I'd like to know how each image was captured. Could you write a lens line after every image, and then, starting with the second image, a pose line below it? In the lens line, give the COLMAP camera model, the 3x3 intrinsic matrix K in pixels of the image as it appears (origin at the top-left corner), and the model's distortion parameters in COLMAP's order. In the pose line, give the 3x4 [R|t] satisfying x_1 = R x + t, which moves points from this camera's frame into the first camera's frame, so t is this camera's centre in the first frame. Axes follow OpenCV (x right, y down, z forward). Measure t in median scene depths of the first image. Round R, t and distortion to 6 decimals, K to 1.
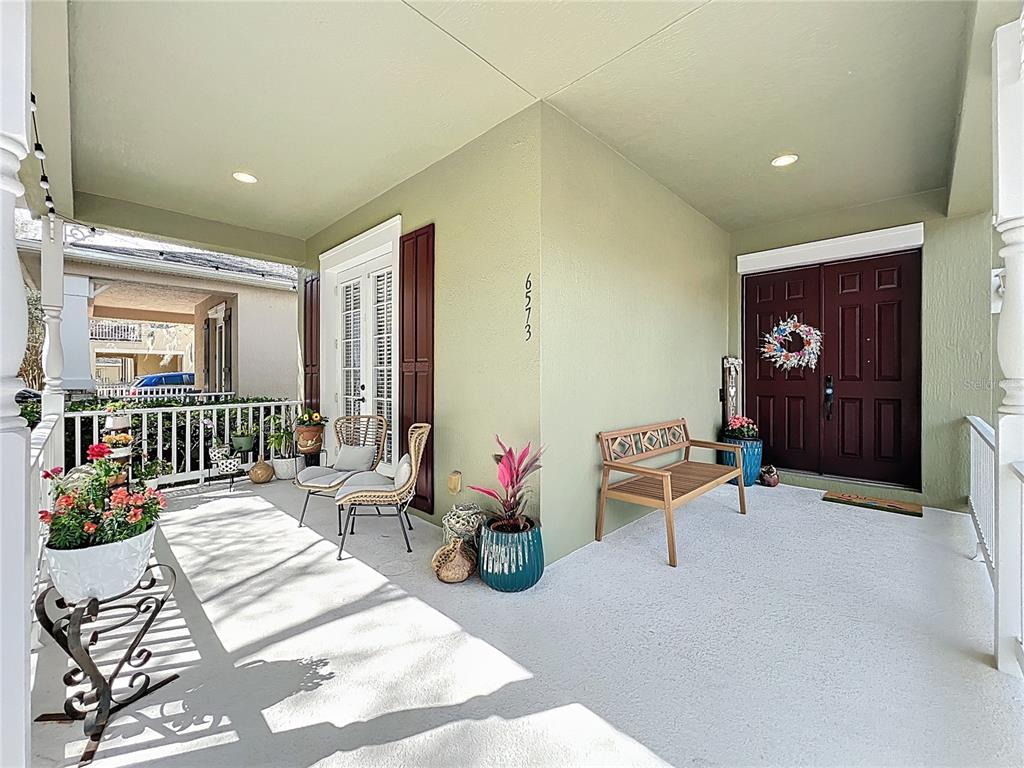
lens RADIAL K [[416.3, 0, 506.0], [0, 416.3, 377.9], [0, 0, 1]] dist [-0.010830, 0.000062]
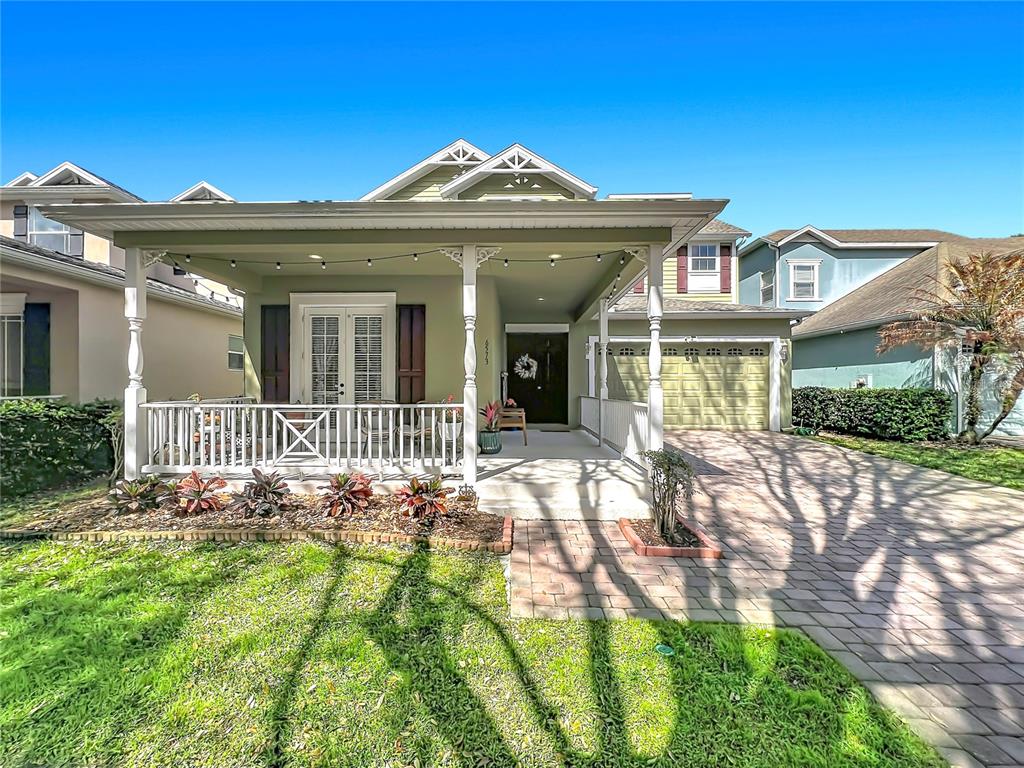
lens RADIAL K [[412.8, 0, 512.2], [0, 412.8, 380.8], [0, 0, 1]] dist [-0.002083, 0.000128]
pose [[0.720795, 0.011489, 0.693054, -1.165503], [-0.000224, 0.999866, -0.016342, 0.038249], [-0.693149, 0.011625, 0.720701, -0.706544]]
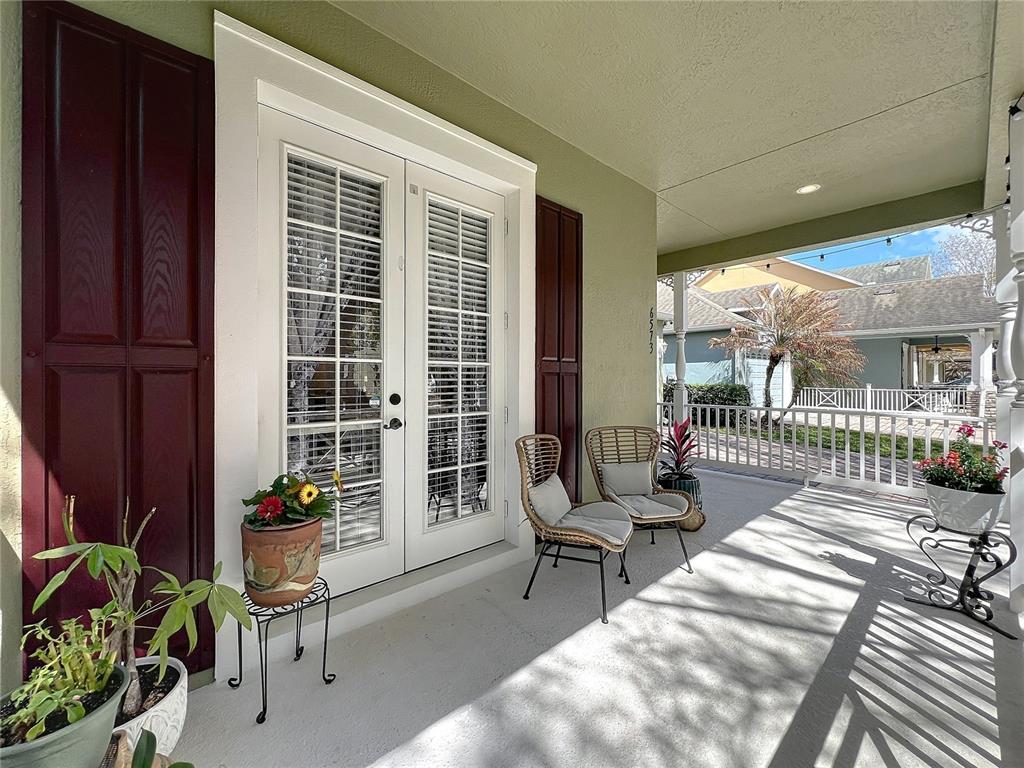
lens RADIAL K [[416.3, 0, 506.0], [0, 416.3, 377.9], [0, 0, 1]] dist [-0.010830, 0.000062]
pose [[0.073565, 0.001143, 0.997290, -1.012860], [0.000485, 0.999999, -0.001181, -0.003202], [-0.997290, 0.000571, 0.073565, 0.996433]]
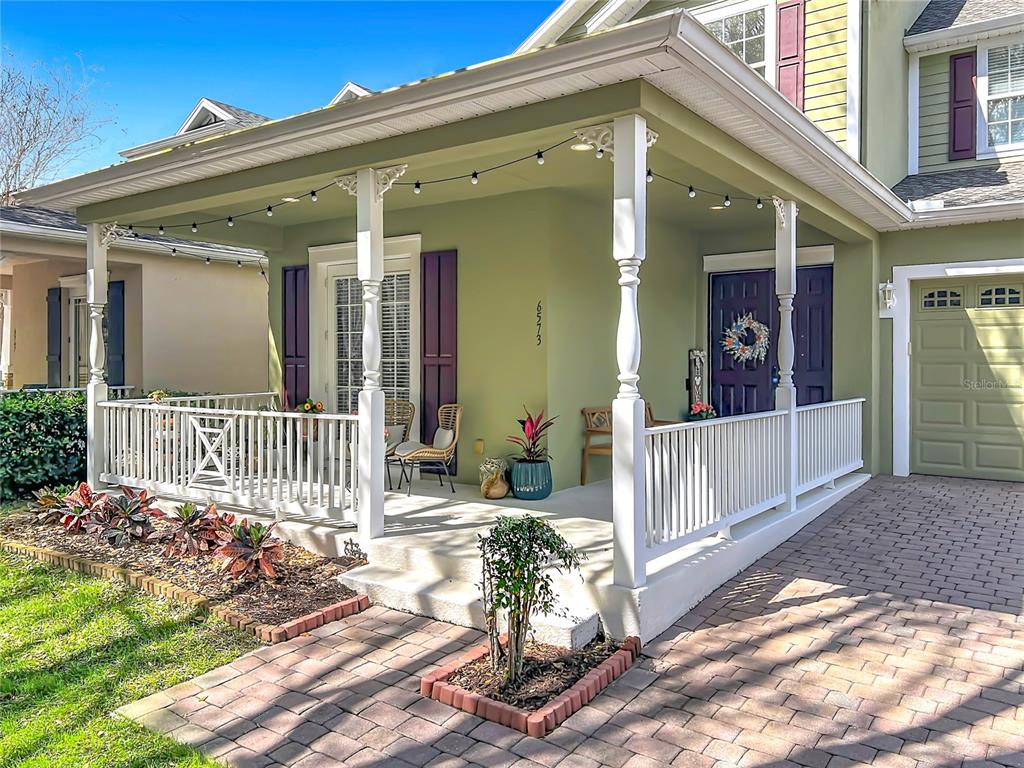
lens RADIAL K [[773.3, 0, 518.8], [0, 773.3, 360.2], [0, 0, 1]] dist [0.081716, -0.100005]
pose [[0.986232, 0.002024, 0.165358, -0.346526], [-0.001137, 0.999984, -0.005458, -0.013869], [-0.165366, 0.005195, 0.986219, -1.262771]]
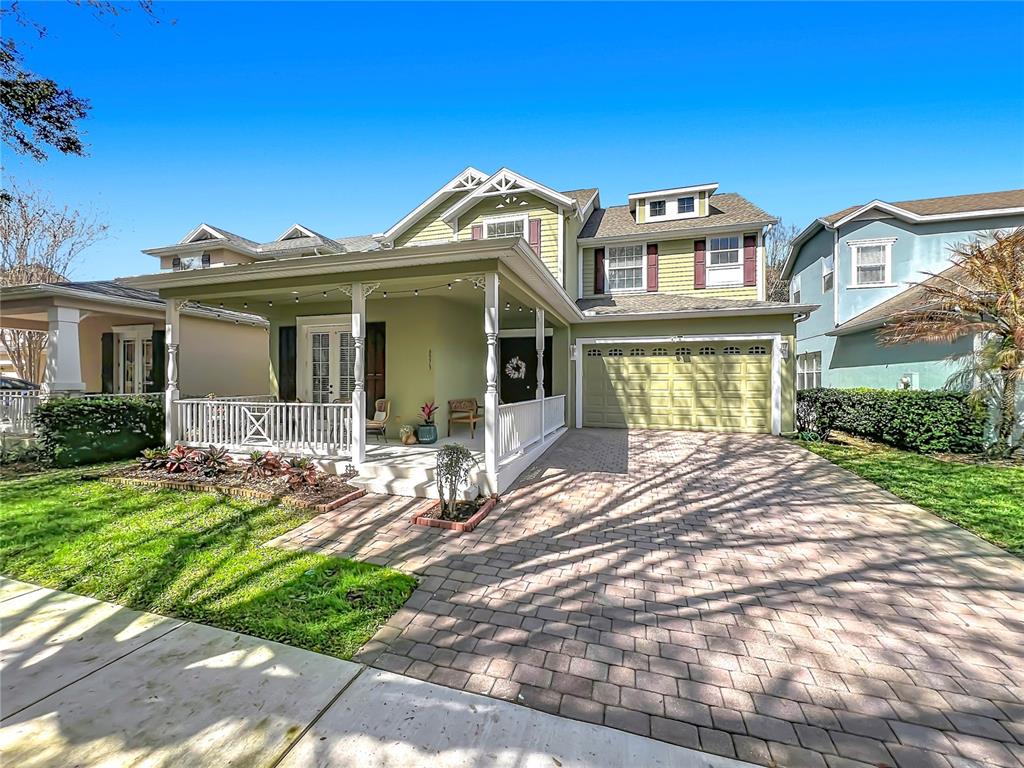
lens RADIAL K [[407.1, 0, 510.2], [0, 407.1, 376.9], [0, 0, 1]] dist [-0.001302, -0.000020]
pose [[0.882053, 0.007516, 0.471090, -0.616166], [-0.001768, 0.999919, -0.012643, -0.001213], [-0.471146, 0.010319, 0.881995, -1.437723]]
